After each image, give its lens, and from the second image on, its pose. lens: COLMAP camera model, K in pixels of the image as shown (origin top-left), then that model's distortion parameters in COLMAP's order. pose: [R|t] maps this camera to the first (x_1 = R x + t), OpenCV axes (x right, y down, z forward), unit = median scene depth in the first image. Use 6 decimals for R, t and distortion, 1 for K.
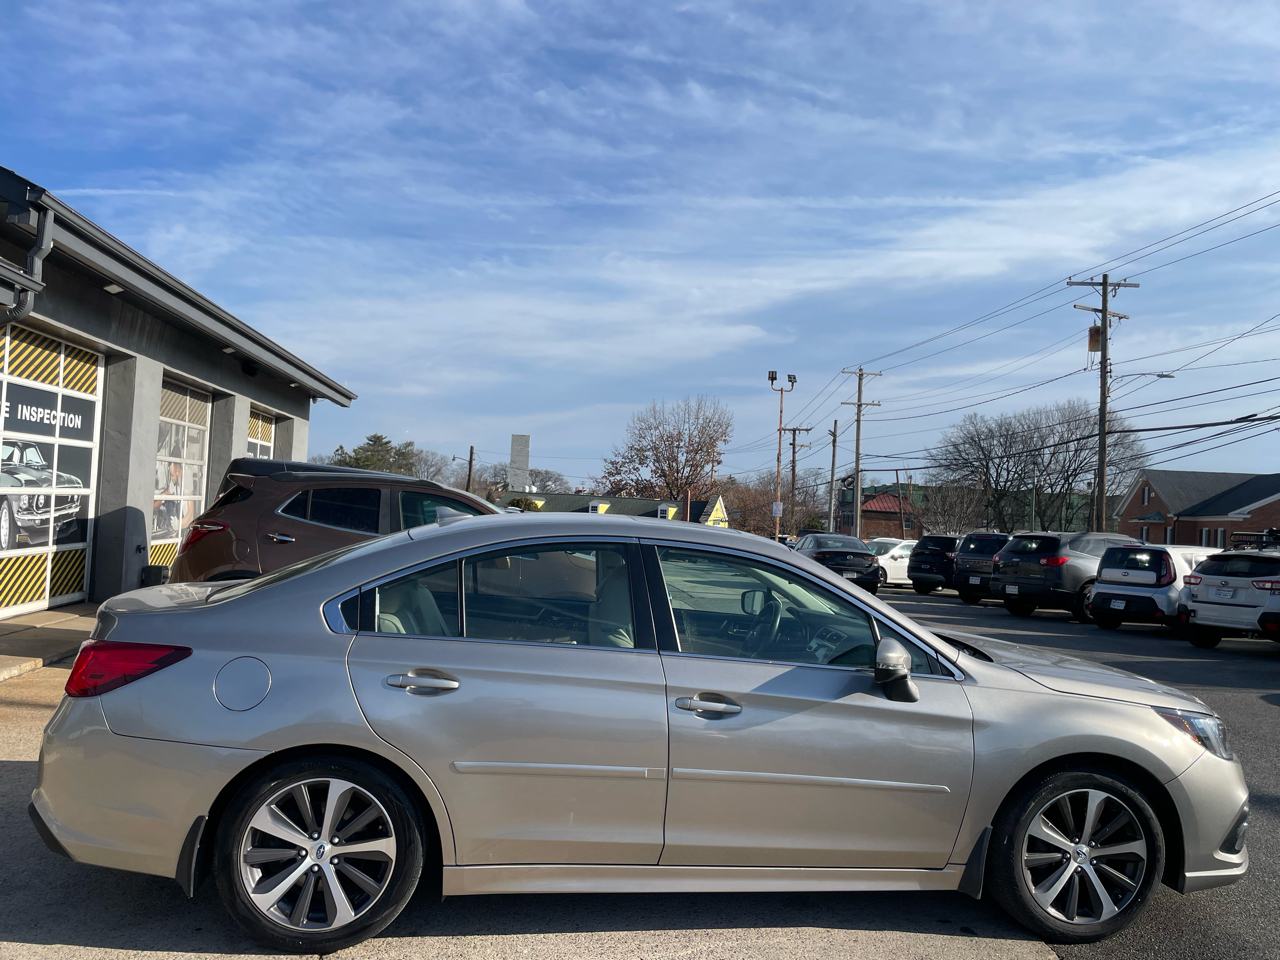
lens RADIAL K [[970.6, 0, 652.5], [0, 970.6, 482.5], [0, 0, 1]] dist [0.089248, -0.119121]
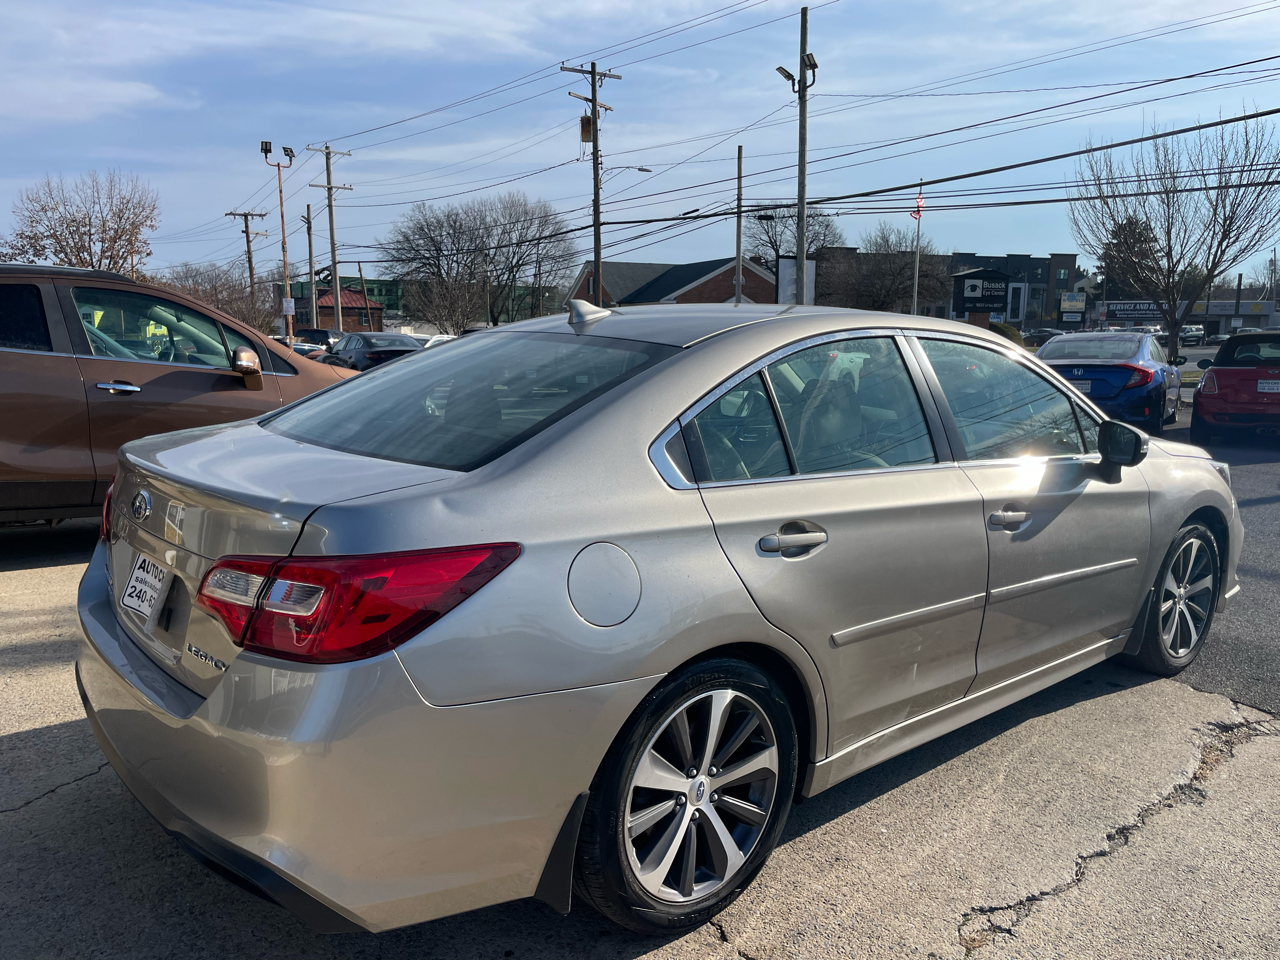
lens RADIAL K [[970.8, 0, 665.6], [0, 970.8, 481.4], [0, 0, 1]] dist [0.087632, -0.114684]
pose [[0.844104, -0.125580, 0.521265, -0.680928], [0.015797, 0.977588, 0.209933, 0.008690], [-0.535946, -0.168971, 0.827170, 0.458269]]
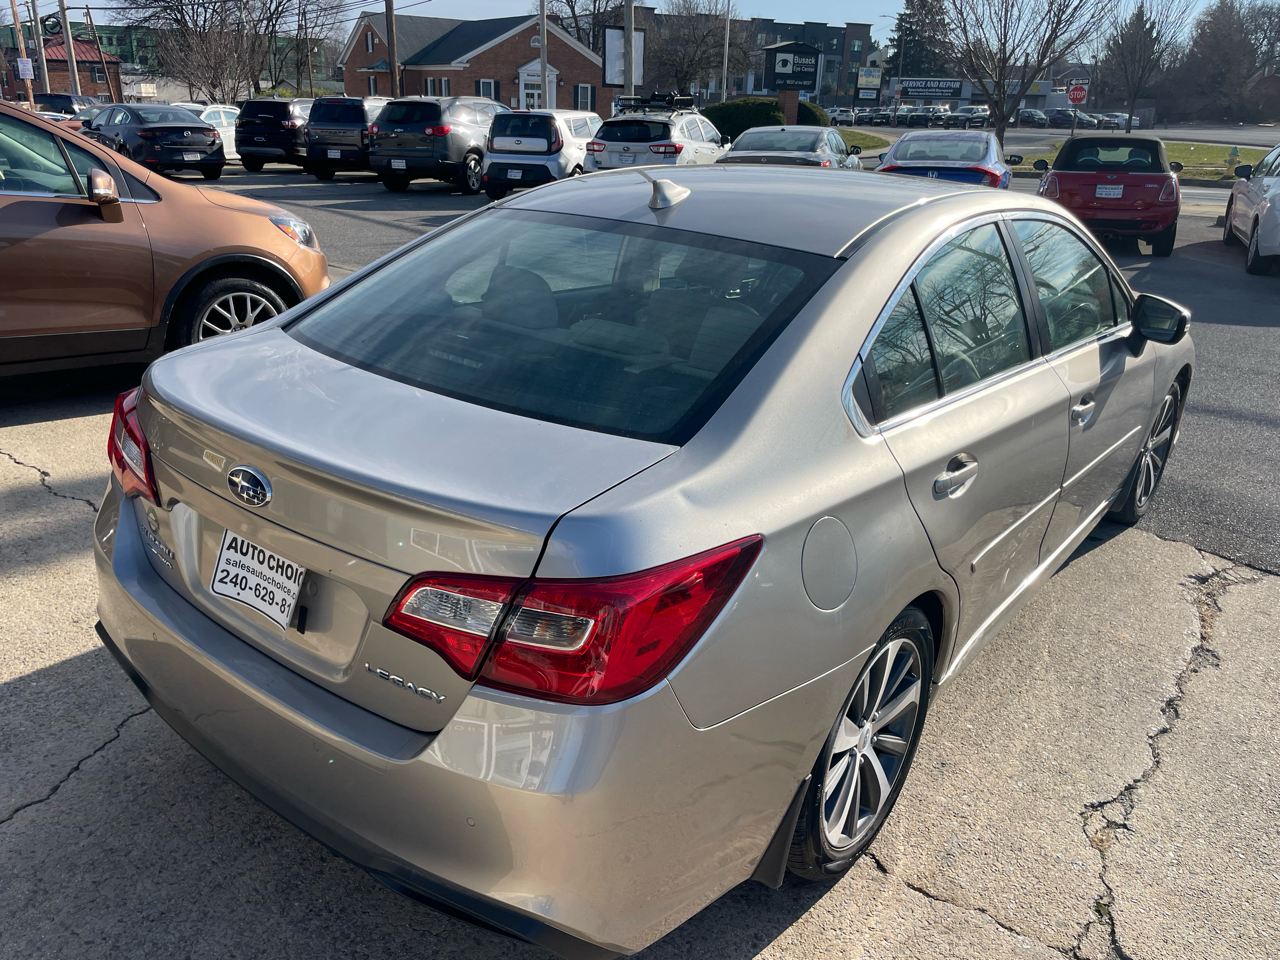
lens RADIAL K [[970.6, 0, 652.5], [0, 970.6, 482.5], [0, 0, 1]] dist [0.089248, -0.119121]
pose [[0.729186, -0.273297, 0.627373, -0.809136], [-0.018355, 0.908647, 0.417161, -0.069859], [-0.684069, -0.315703, 0.657557, 0.691722]]
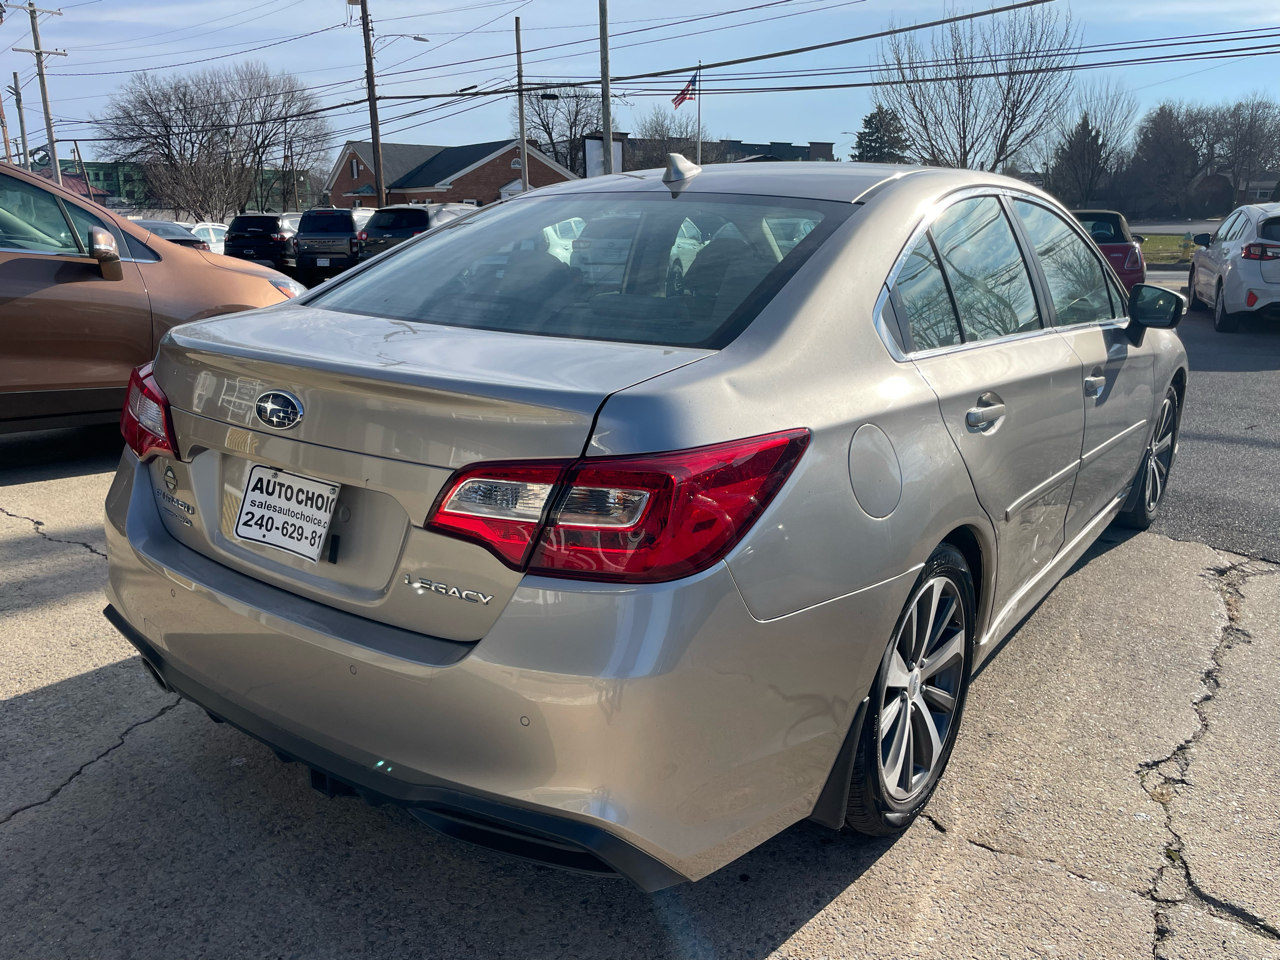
lens RADIAL K [[971.3, 0, 673.1], [0, 971.3, 475.8], [0, 0, 1]] dist [0.081783, -0.107697]
pose [[0.697788, -0.229833, 0.678431, -0.849049], [0.009546, 0.950026, 0.312024, 0.031935], [-0.716241, -0.211250, 0.665111, 0.690794]]
